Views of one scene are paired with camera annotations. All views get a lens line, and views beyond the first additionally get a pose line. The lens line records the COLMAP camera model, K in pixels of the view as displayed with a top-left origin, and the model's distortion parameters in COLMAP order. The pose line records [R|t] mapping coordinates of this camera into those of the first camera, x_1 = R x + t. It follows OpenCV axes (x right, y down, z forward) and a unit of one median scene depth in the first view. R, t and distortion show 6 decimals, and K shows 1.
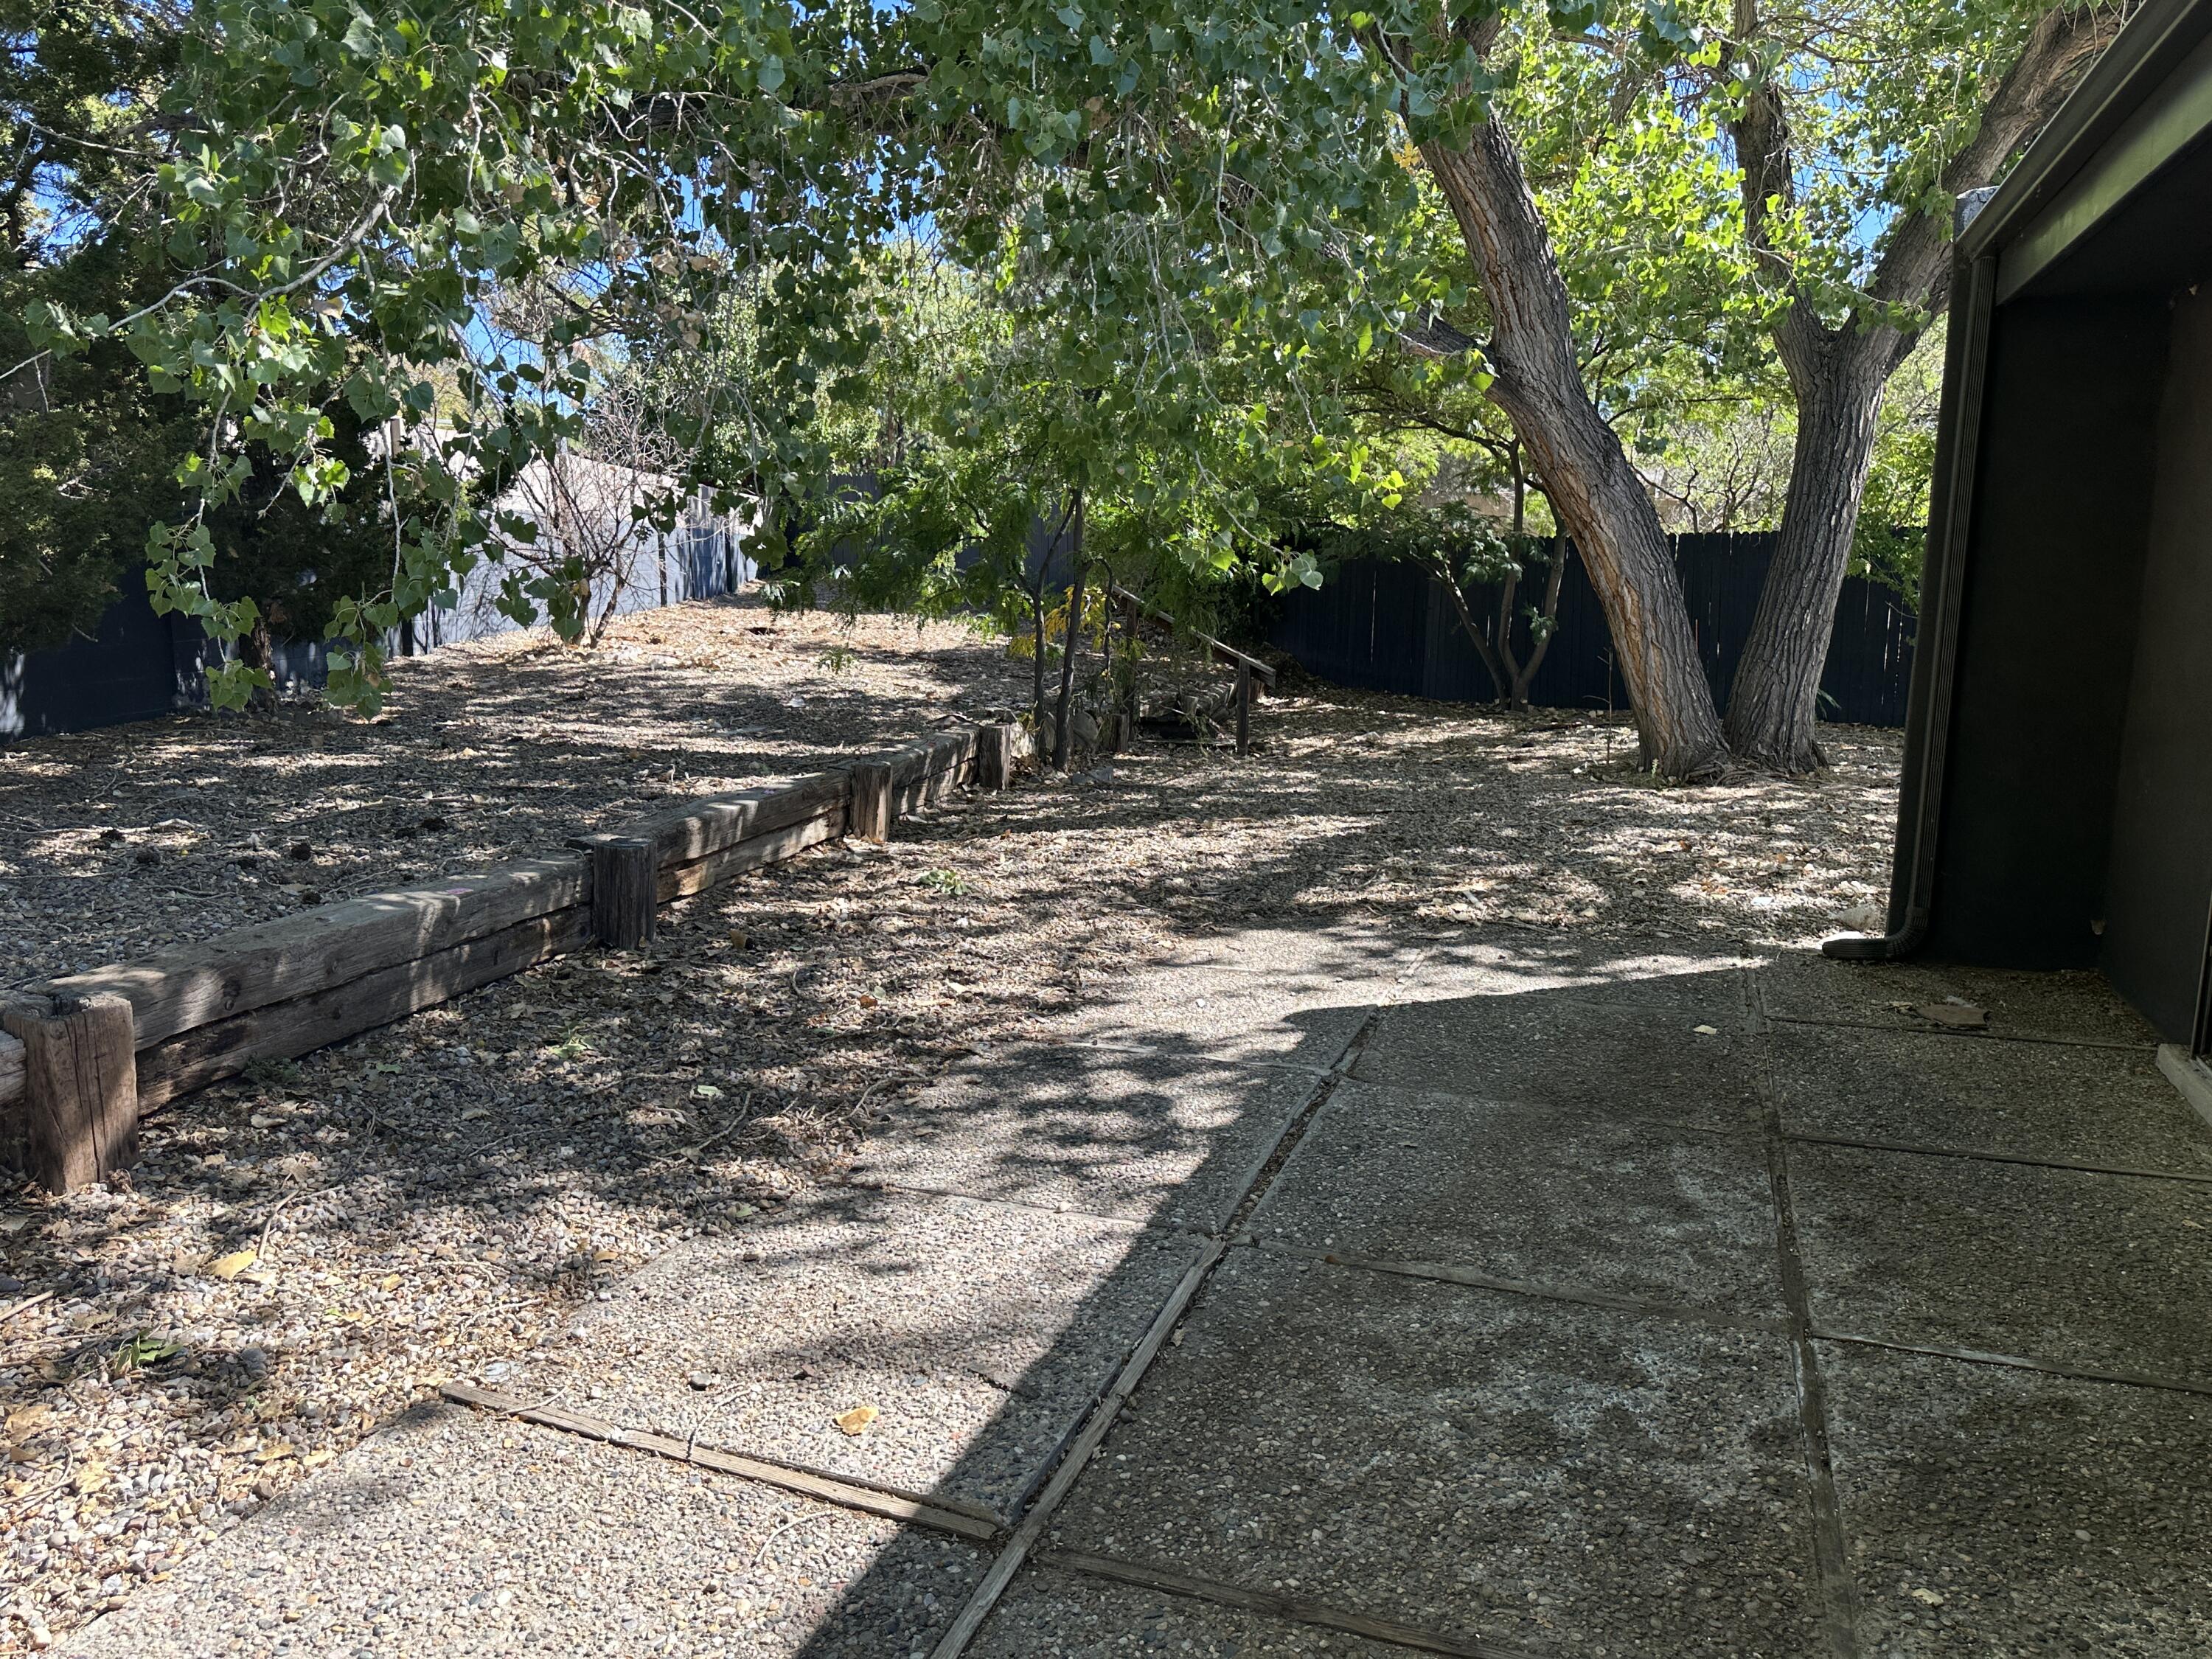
lens RADIAL K [[1539.9, 0, 1106.0], [0, 1539.9, 829.5], [0, 0, 1]] dist [-0.034479, -0.000653]
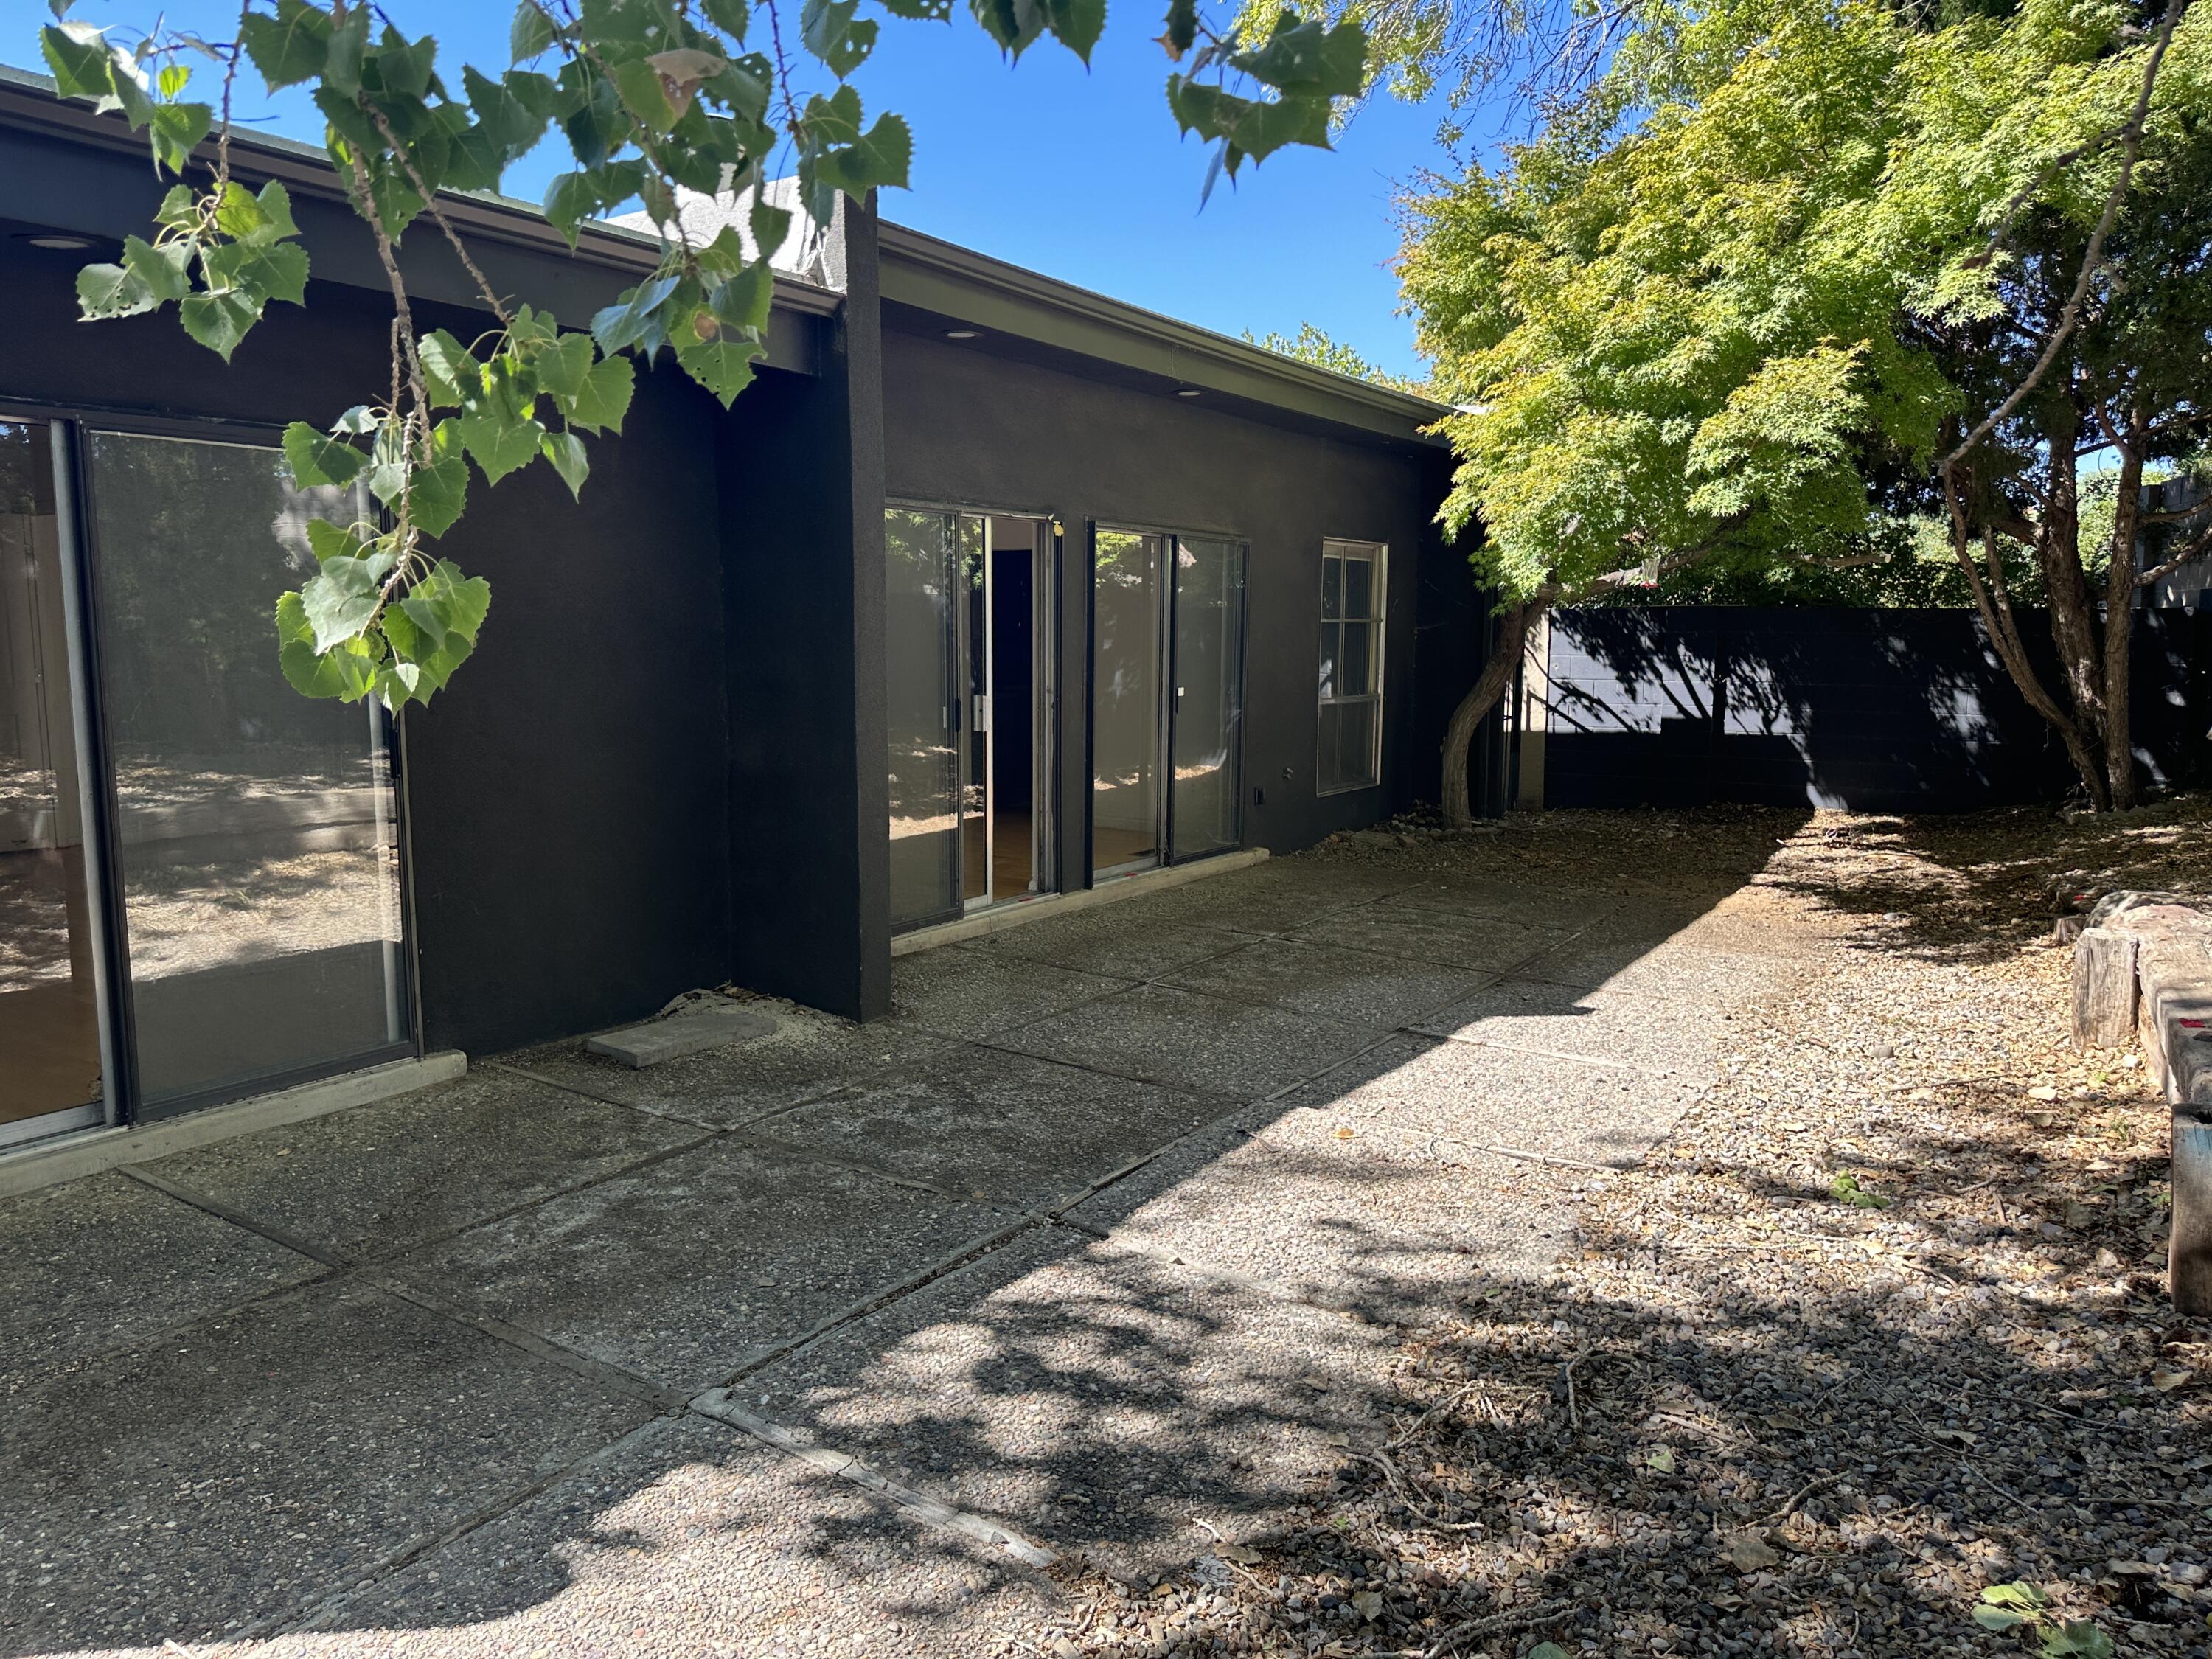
lens RADIAL K [[1521.2, 0, 1106.0], [0, 1521.2, 829.5], [0, 0, 1]] dist [0.000966, 0.000242]
pose [[-0.973924, -0.040366, 0.223256, -0.193541], [0.025885, 0.957849, 0.286105, -0.312860], [-0.225395, 0.284423, -0.931827, 1.831005]]
